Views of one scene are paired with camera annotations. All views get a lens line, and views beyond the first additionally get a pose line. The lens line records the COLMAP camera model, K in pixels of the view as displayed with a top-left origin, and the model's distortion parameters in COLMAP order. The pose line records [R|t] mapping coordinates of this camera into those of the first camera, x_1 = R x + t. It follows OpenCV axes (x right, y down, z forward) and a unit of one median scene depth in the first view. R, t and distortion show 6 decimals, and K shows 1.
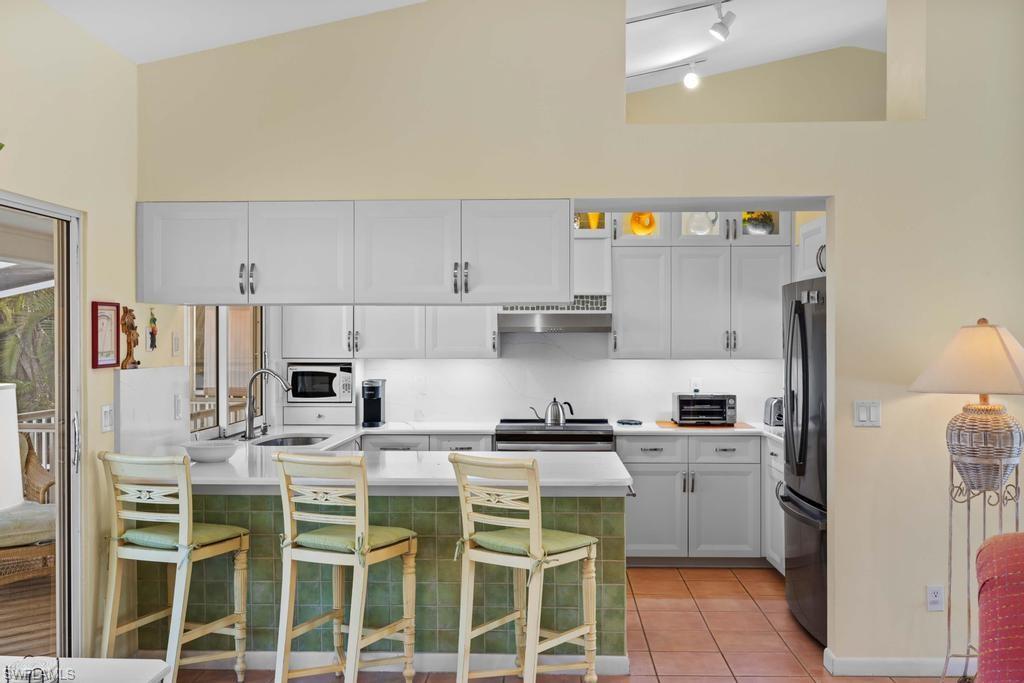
lens RADIAL K [[960.4, 0, 511.5], [0, 960.4, 339.3], [0, 0, 1]] dist [-0.015402, 0.000000]
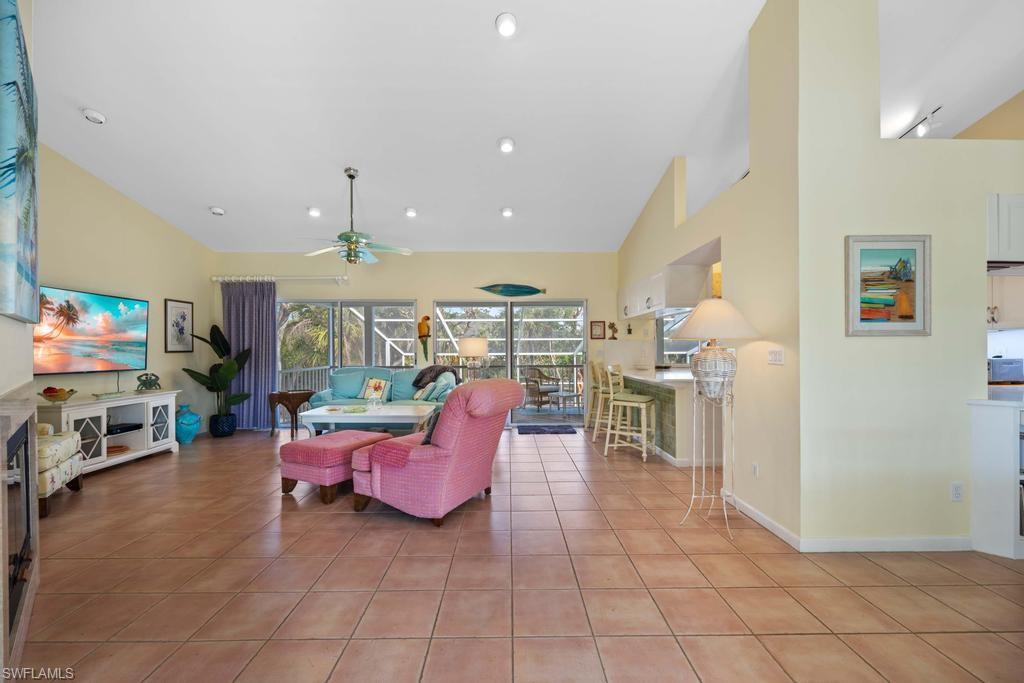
lens RADIAL K [[415.5, 0, 512.1], [0, 415.5, 349.9], [0, 0, 1]] dist [-0.007474, 0.000785]
pose [[0.065066, -0.000631, -0.997881, 0.924160], [0.006809, 0.999977, -0.000188, 0.055899], [0.997858, -0.006782, 0.065069, 0.454507]]
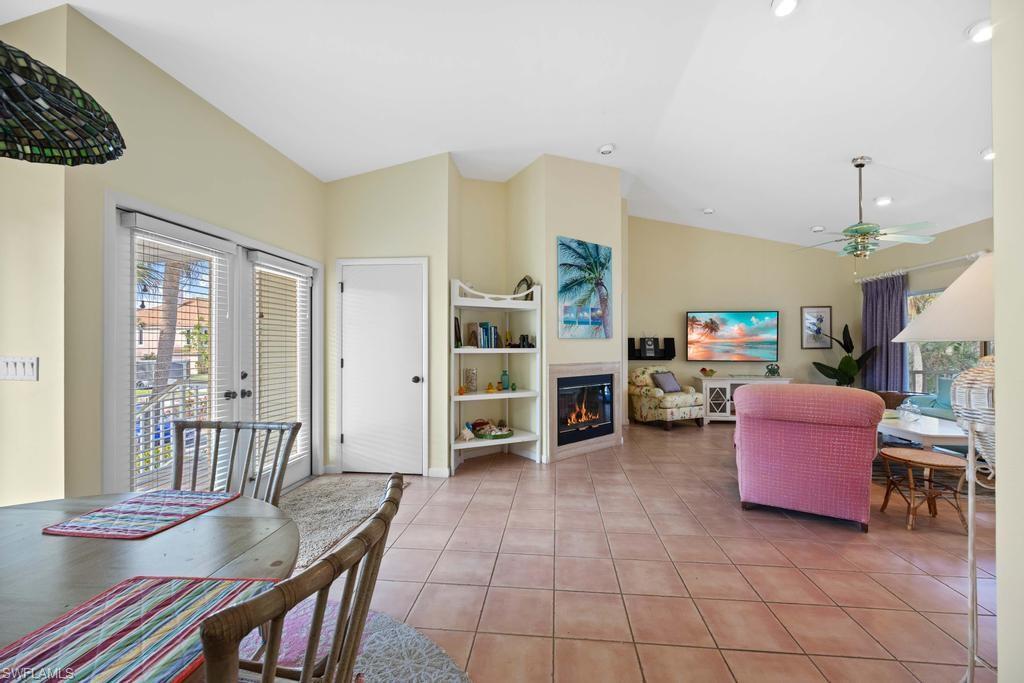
lens RADIAL K [[415.5, 0, 513.9], [0, 415.5, 343.1], [0, 0, 1]] dist [-0.007474, 0.000785]
pose [[-0.998901, 0.002099, 0.046814, 0.673843], [0.001729, 0.999967, -0.007952, 0.045850], [-0.046829, -0.007862, -0.998872, 1.037164]]
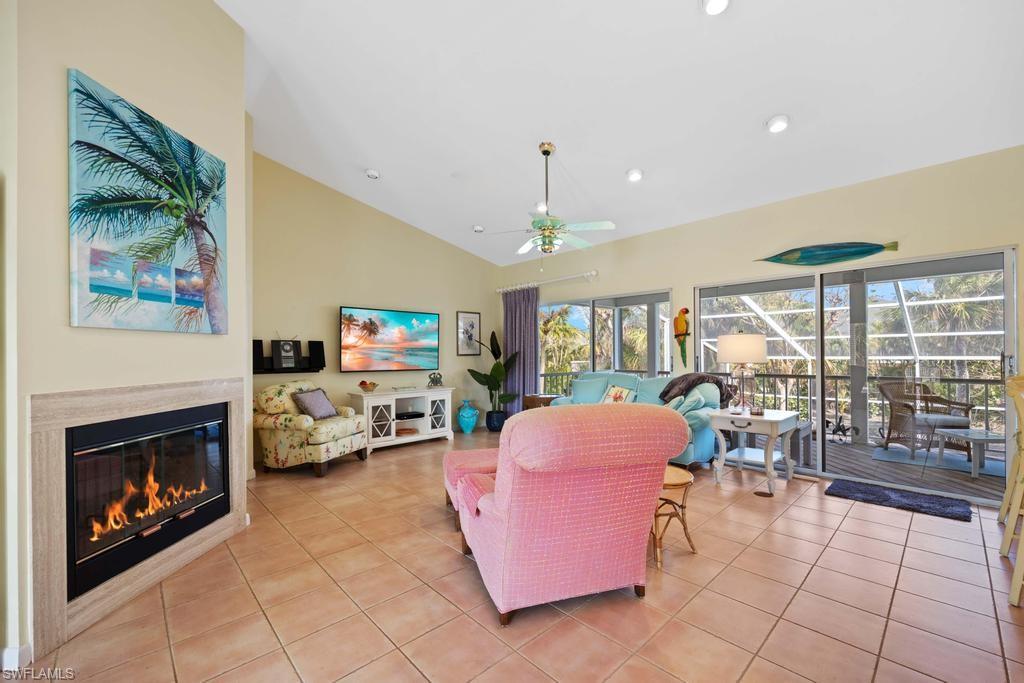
lens RADIAL K [[415.5, 0, 511.4], [0, 415.5, 352.5], [0, 0, 1]] dist [-0.007474, 0.000785]
pose [[-0.692462, 0.001522, -0.721452, 0.613258], [0.008618, 0.999944, -0.006162, 0.055970], [0.721403, -0.010485, -0.692437, 0.653544]]
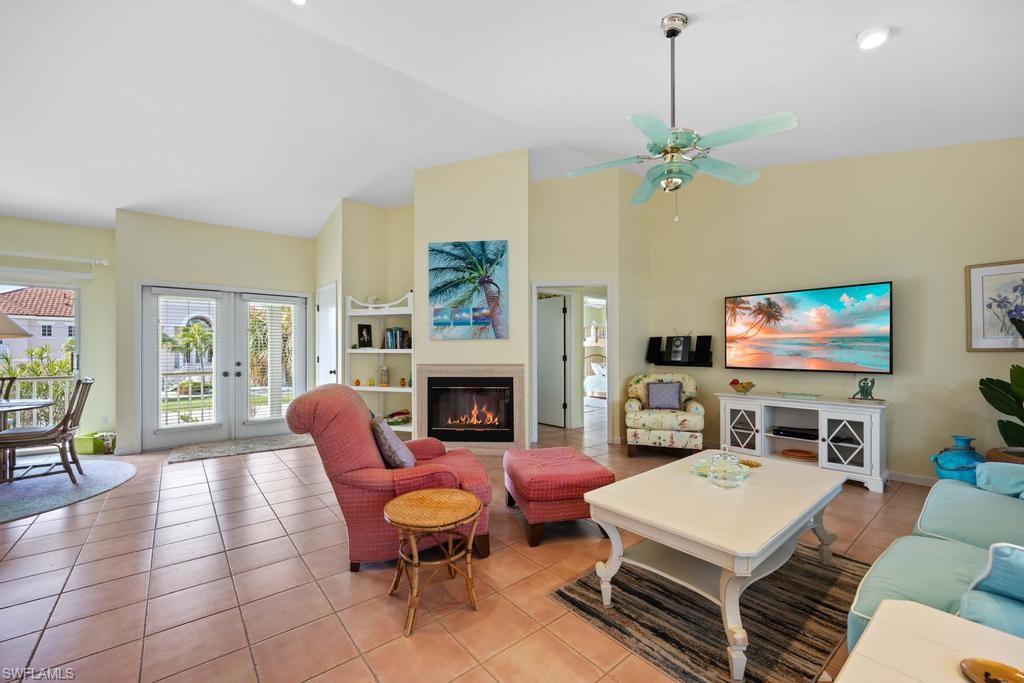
lens RADIAL K [[415.5, 0, 508.0], [0, 415.5, 350.3], [0, 0, 1]] dist [-0.007474, 0.000785]
pose [[-0.665695, 0.005095, 0.746206, -0.203724], [0.001359, 0.999983, -0.005616, 0.058474], [-0.746222, -0.002725, -0.665691, 0.639700]]
